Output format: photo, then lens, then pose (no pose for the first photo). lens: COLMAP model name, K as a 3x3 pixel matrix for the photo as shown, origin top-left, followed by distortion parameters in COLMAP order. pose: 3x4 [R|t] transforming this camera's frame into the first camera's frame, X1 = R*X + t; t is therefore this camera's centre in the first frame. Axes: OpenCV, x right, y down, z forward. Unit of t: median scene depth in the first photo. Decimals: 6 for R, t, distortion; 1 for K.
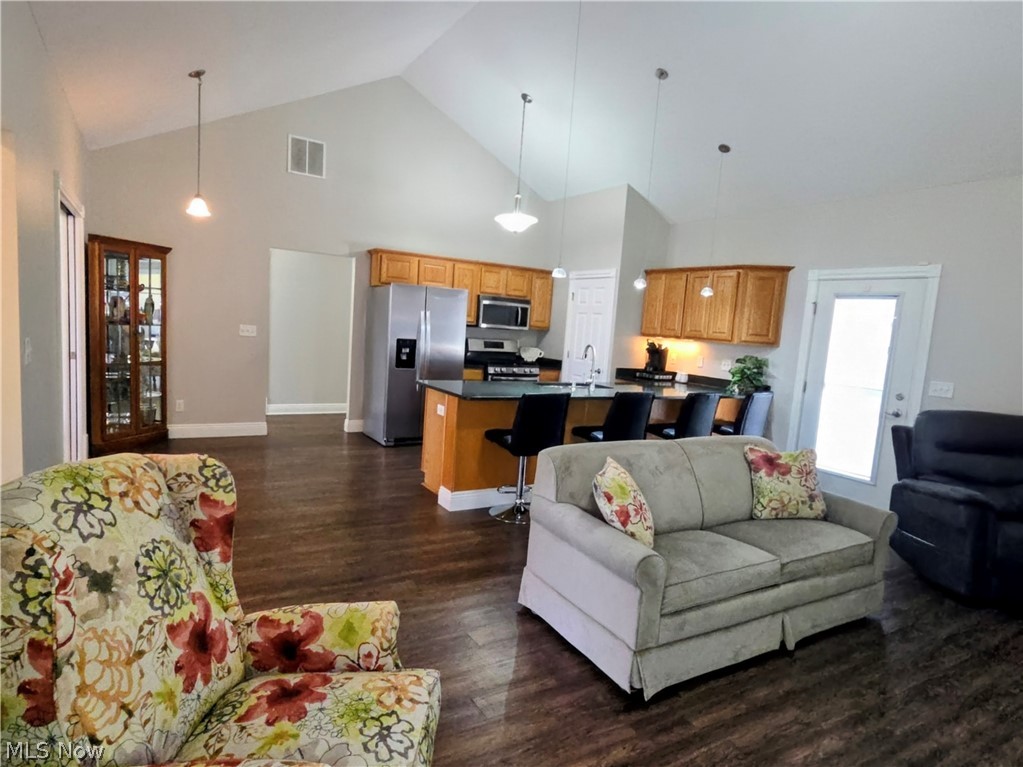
lens RADIAL K [[582.6, 0, 511.5], [0, 582.6, 383.5], [0, 0, 1]] dist [-0.002620, -0.000349]
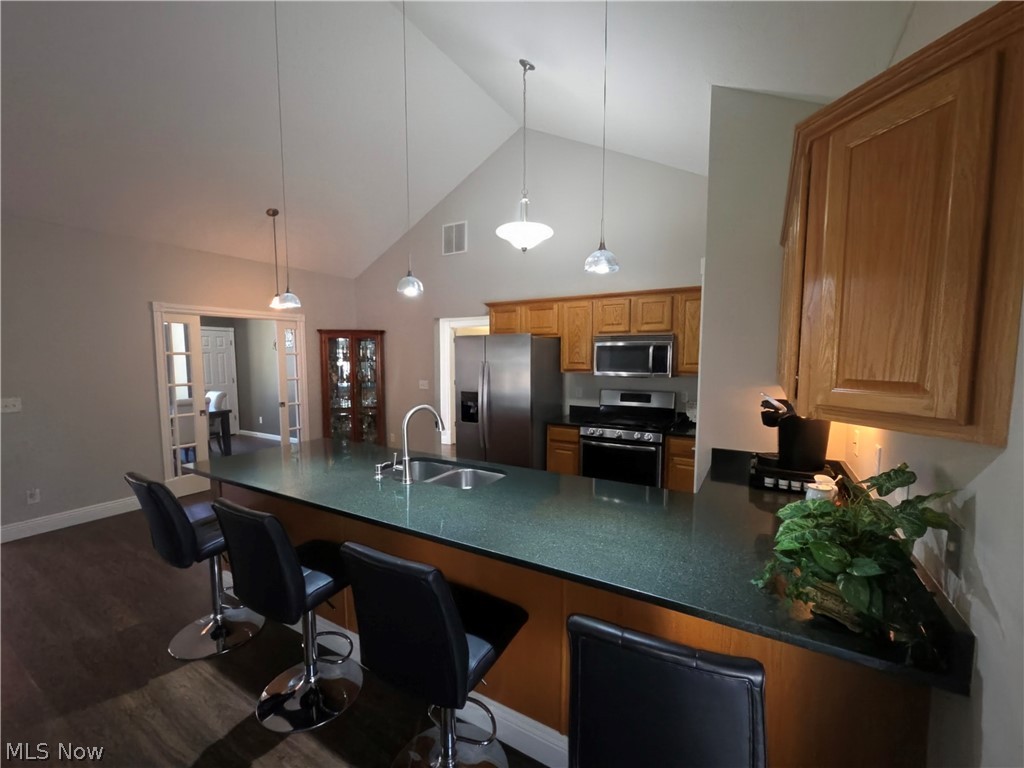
lens RADIAL K [[408.7, 0, 512.0], [0, 408.7, 384.0], [0, 0, 1]] dist [0.001891, 0.000074]
pose [[0.479377, -0.016016, -0.877463, 0.422549], [-0.052790, 0.997497, -0.047047, -0.058587], [0.876020, 0.068874, 0.477331, 0.700260]]
